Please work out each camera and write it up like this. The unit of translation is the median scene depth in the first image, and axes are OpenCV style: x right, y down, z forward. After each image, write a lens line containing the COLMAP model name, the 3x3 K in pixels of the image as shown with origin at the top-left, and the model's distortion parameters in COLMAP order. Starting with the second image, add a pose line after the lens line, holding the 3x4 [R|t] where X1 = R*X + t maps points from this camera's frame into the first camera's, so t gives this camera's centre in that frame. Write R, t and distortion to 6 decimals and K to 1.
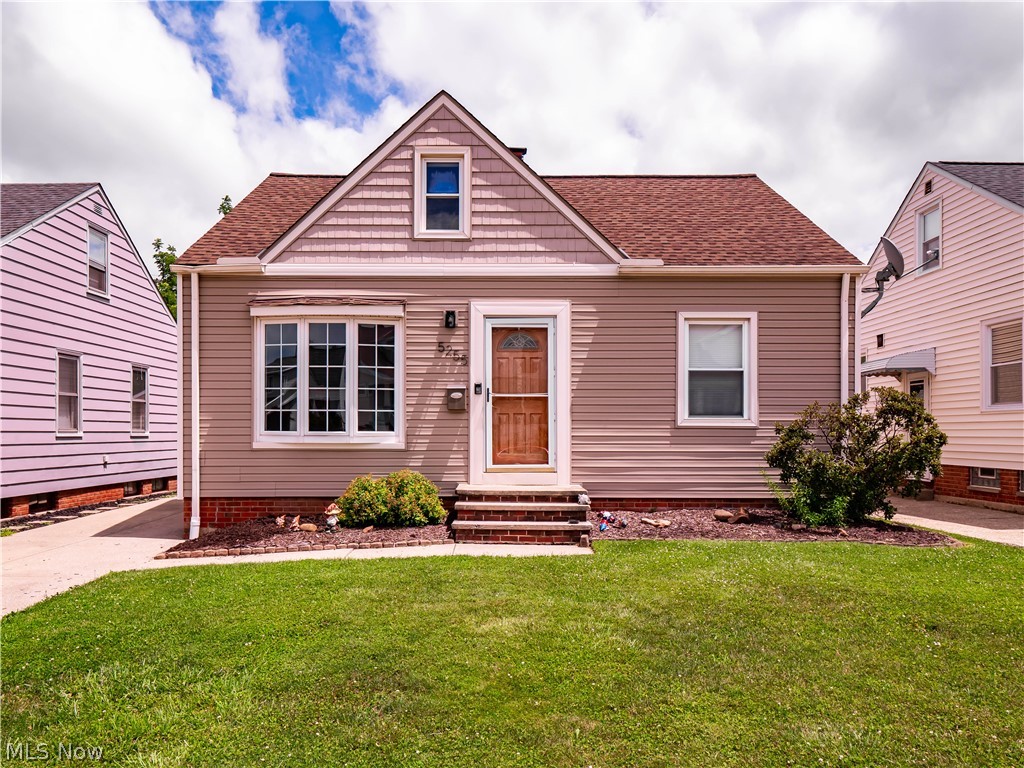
lens RADIAL K [[777.3, 0, 507.1], [0, 777.3, 403.7], [0, 0, 1]] dist [-0.006877, -0.002694]
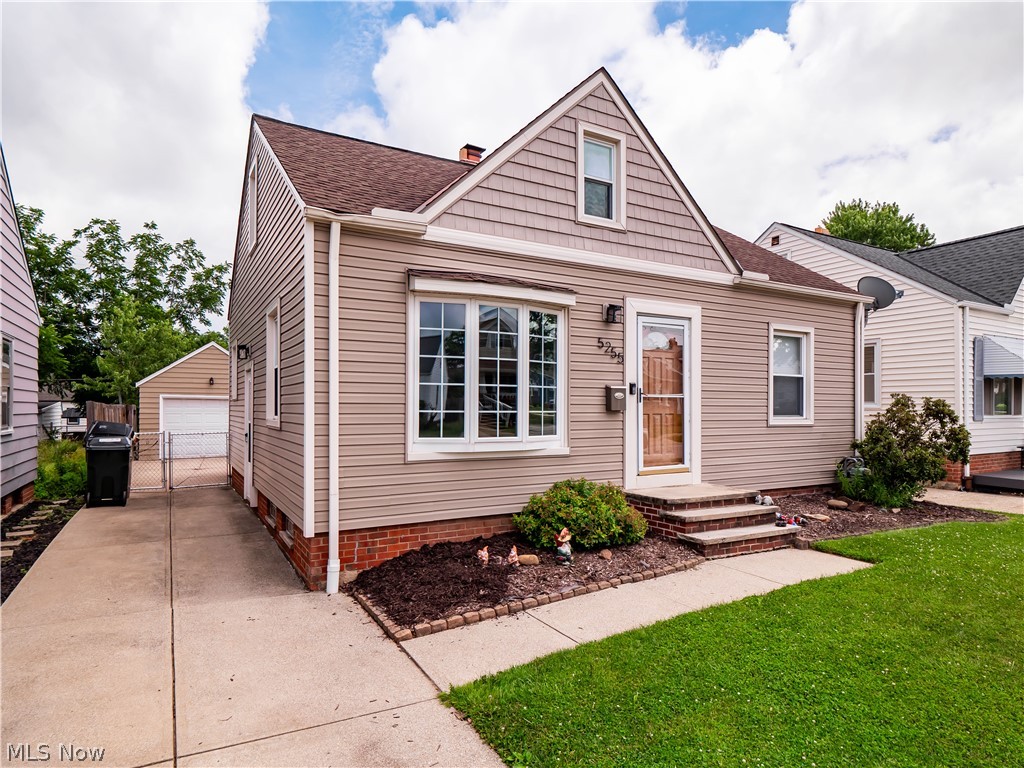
lens RADIAL K [[614.9, 0, 512.0], [0, 614.9, 384.0], [0, 0, 1]] dist [-0.002853, -0.001245]
pose [[0.866974, 0.021535, 0.497888, -0.541374], [-0.020014, 0.999764, -0.008393, -0.015423], [-0.497952, -0.002688, 0.867200, 0.417733]]
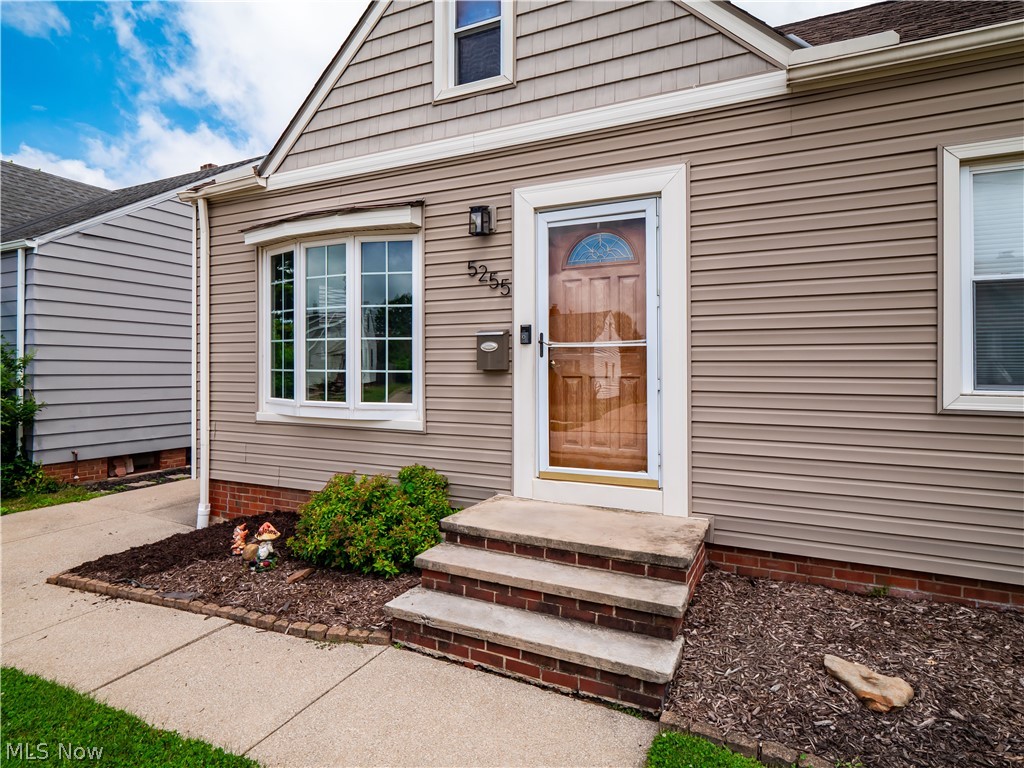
lens RADIAL K [[571.6, 0, 513.9], [0, 571.6, 352.3], [0, 0, 1]] dist [-0.002698, -0.001251]
pose [[0.898113, -0.010549, -0.439639, 0.144134], [0.012457, 0.999921, 0.001456, -0.006461], [0.439589, -0.006784, 0.898174, 0.607612]]
